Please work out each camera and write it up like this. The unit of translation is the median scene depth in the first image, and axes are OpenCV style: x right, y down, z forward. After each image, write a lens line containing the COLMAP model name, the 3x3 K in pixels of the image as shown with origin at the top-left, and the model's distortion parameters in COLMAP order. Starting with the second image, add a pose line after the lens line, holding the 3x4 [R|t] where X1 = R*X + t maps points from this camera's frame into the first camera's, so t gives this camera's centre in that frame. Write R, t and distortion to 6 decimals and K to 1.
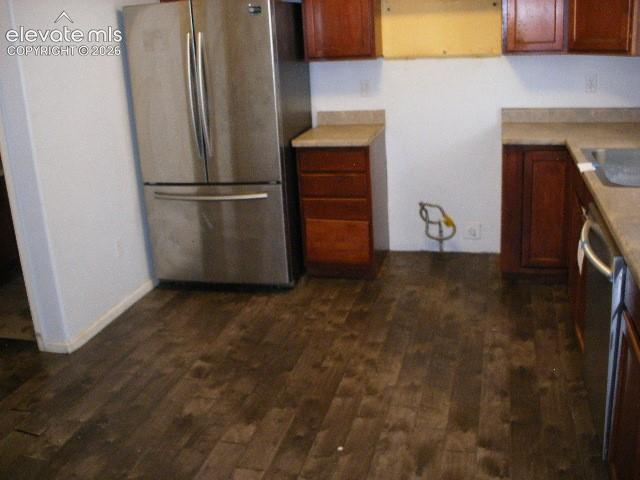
lens RADIAL K [[684.4, 0, 308.5], [0, 684.4, 225.0], [0, 0, 1]] dist [-0.151564, 0.000000]
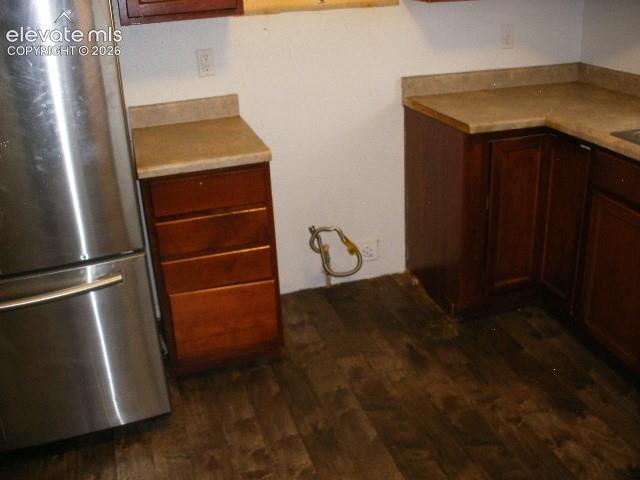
lens RADIAL K [[684.4, 0, 317.1], [0, 684.4, 230.3], [0, 0, 1]] dist [-0.151564, 0.000000]
pose [[0.849743, -0.182678, 0.494536, -0.188481], [0.149936, 0.983051, 0.105502, -0.114600], [-0.505427, -0.015501, 0.862730, 0.467885]]
